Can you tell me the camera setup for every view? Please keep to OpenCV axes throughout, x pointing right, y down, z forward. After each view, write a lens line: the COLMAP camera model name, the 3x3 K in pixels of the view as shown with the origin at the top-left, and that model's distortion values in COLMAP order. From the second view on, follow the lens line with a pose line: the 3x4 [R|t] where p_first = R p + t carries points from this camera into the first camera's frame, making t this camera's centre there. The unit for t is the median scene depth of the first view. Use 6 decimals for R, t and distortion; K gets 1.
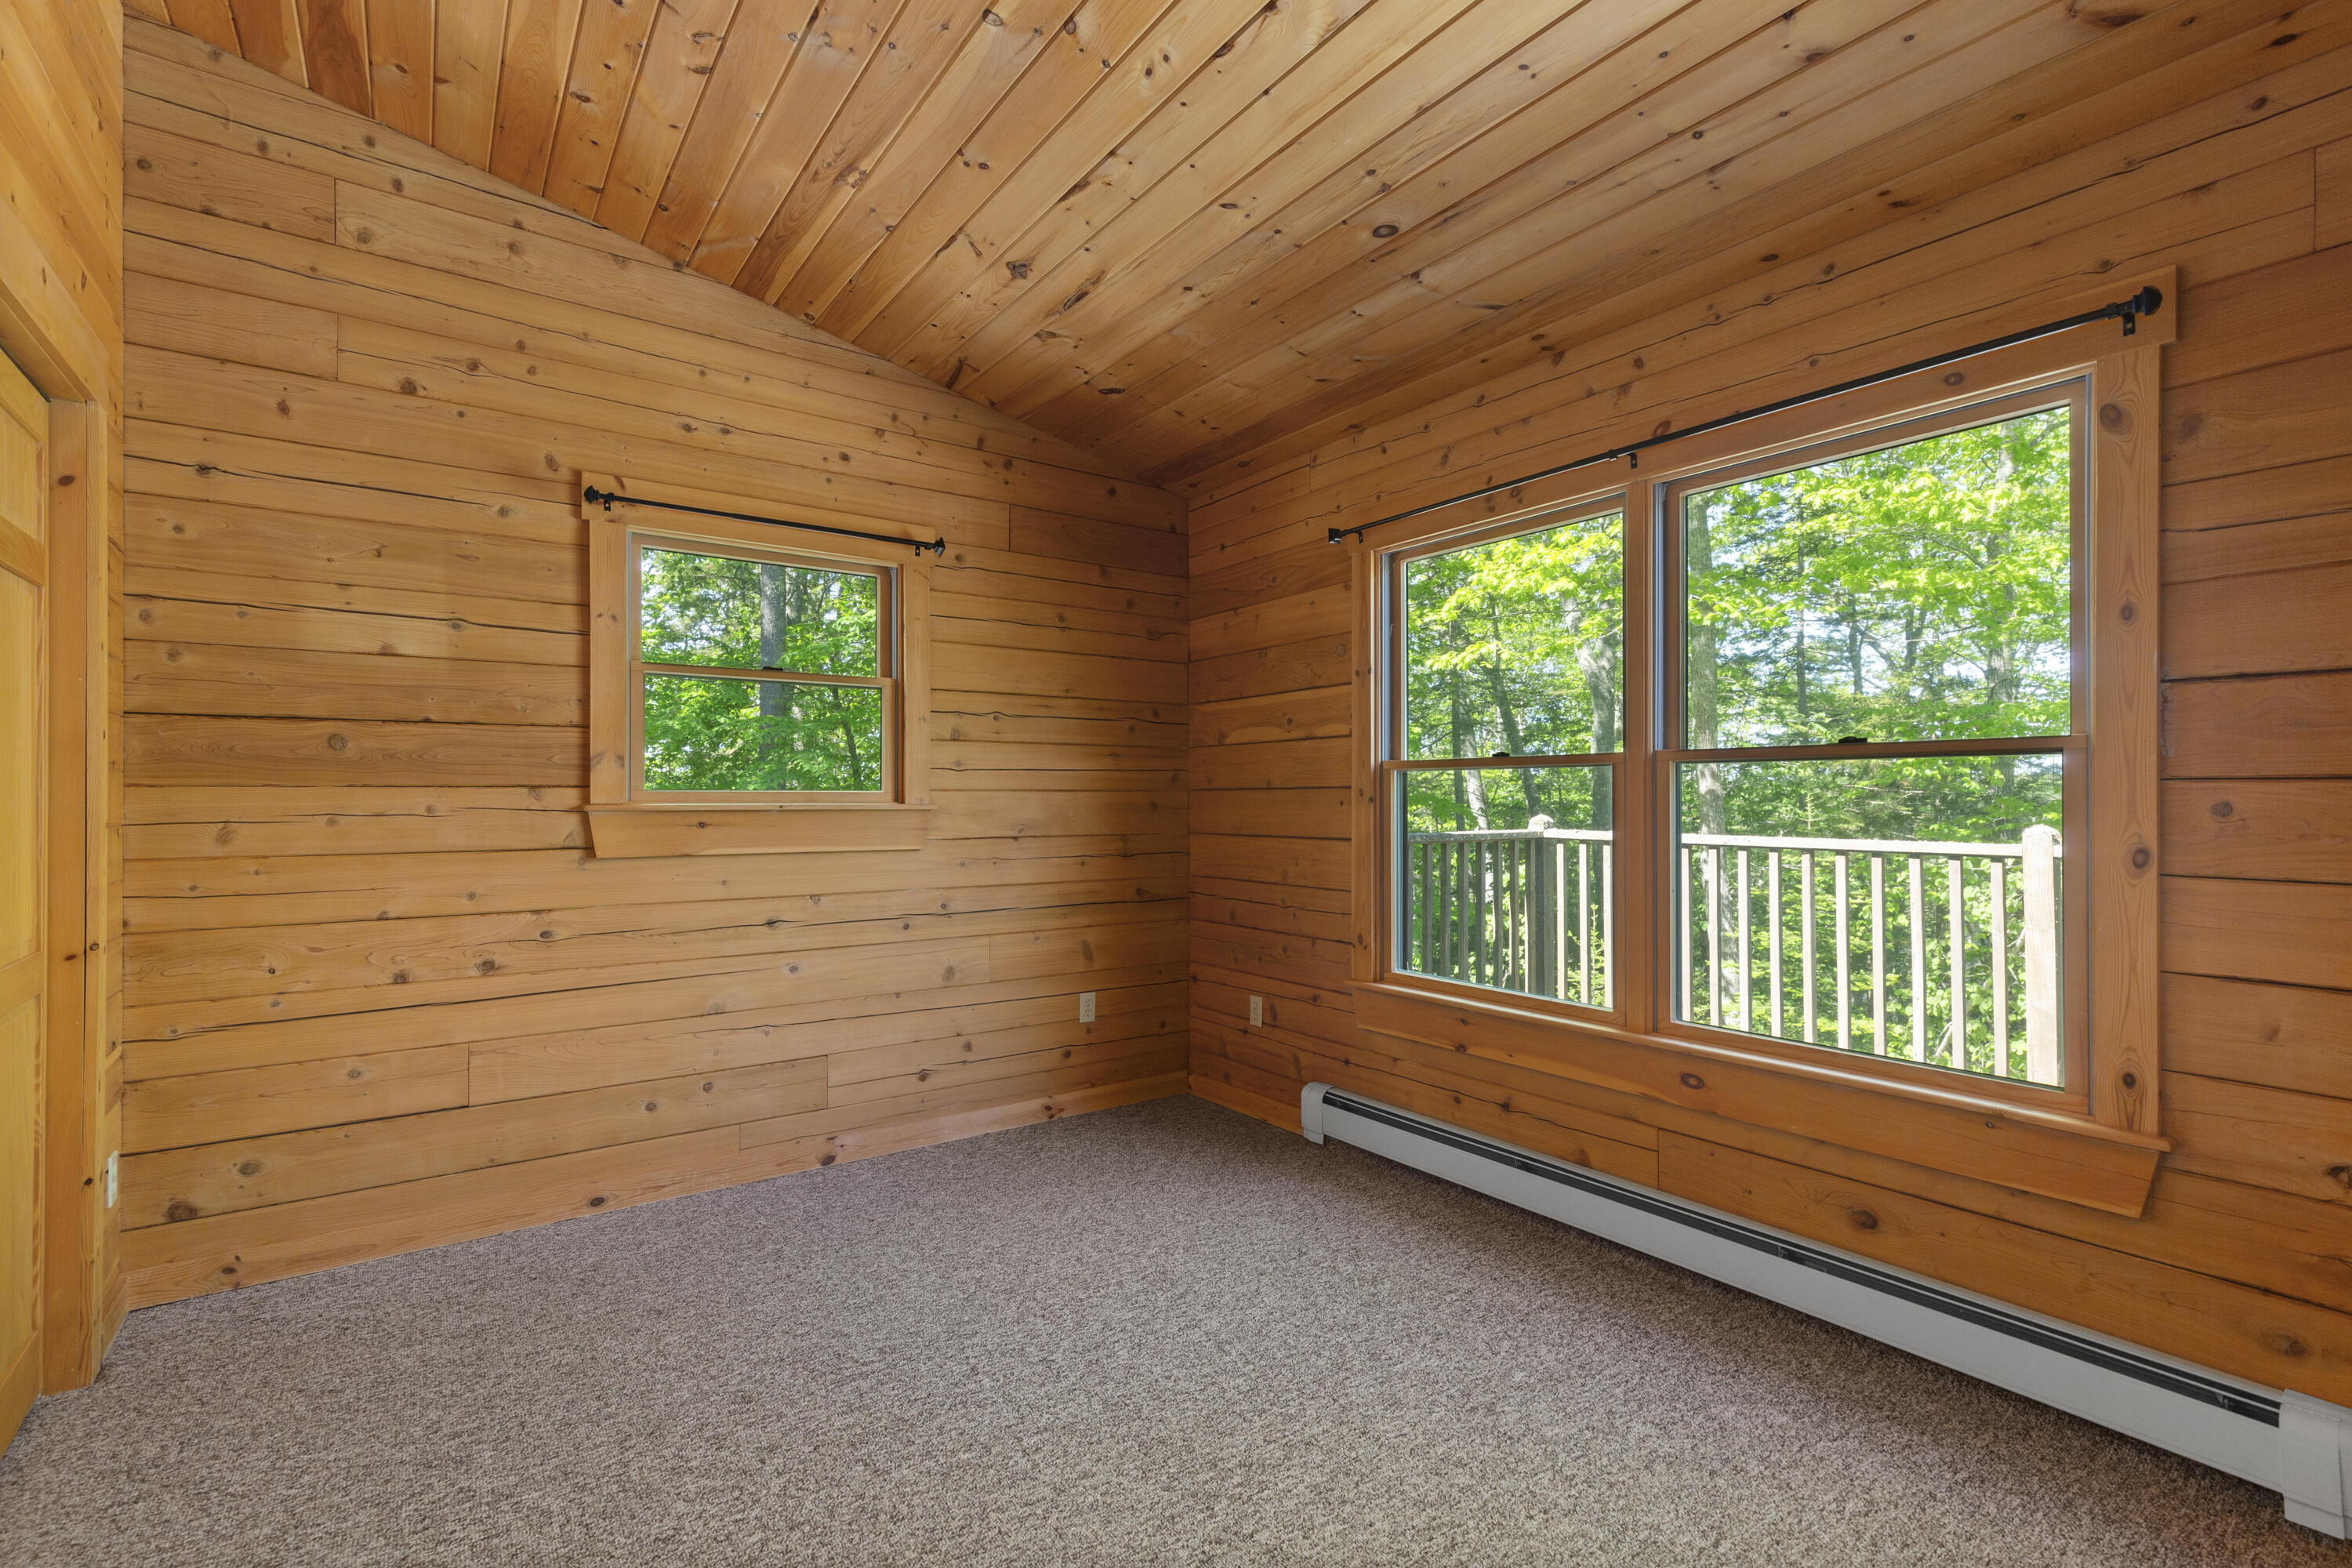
lens RADIAL K [[1069.0, 0, 1177.2], [0, 1069.0, 792.2], [0, 0, 1]] dist [0.012267, -0.000178]
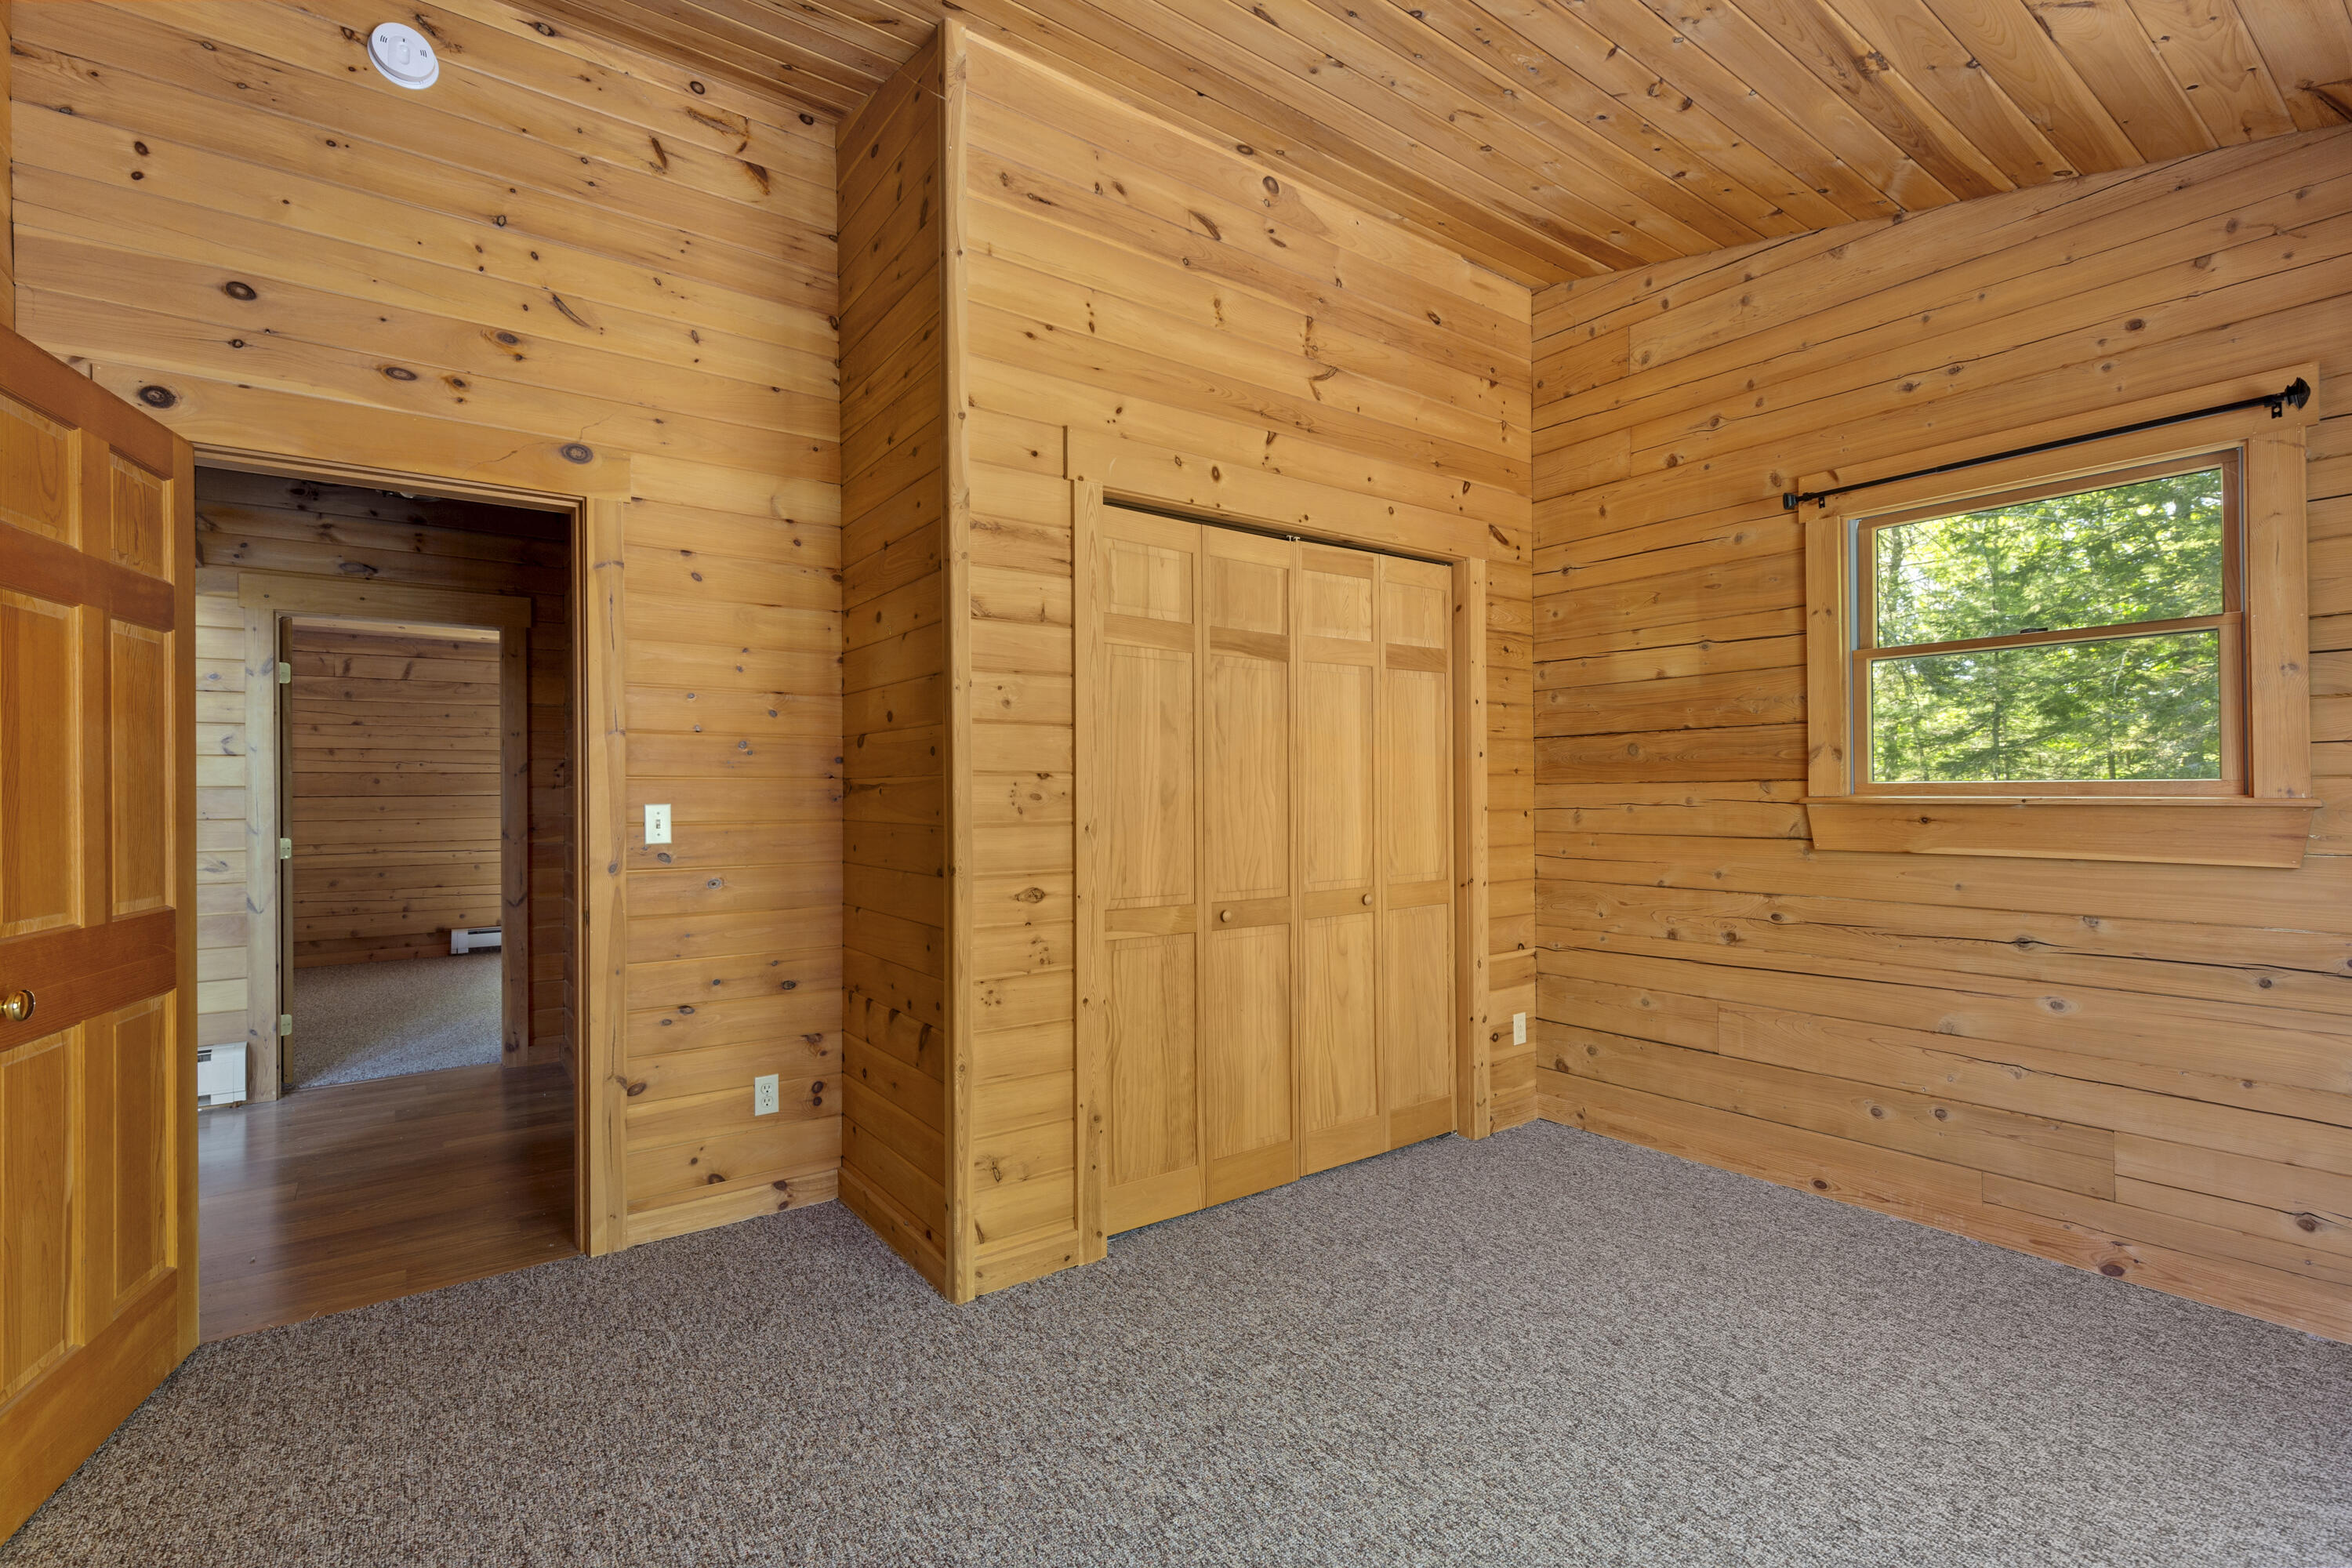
lens RADIAL K [[1069.0, 0, 1176.7], [0, 1069.0, 786.6], [0, 0, 1]] dist [0.012267, -0.000178]
pose [[0.014531, -0.005046, -0.999882, 0.488232], [0.011517, 0.999922, -0.004879, -0.000661], [0.999828, -0.011445, 0.014588, 0.382847]]
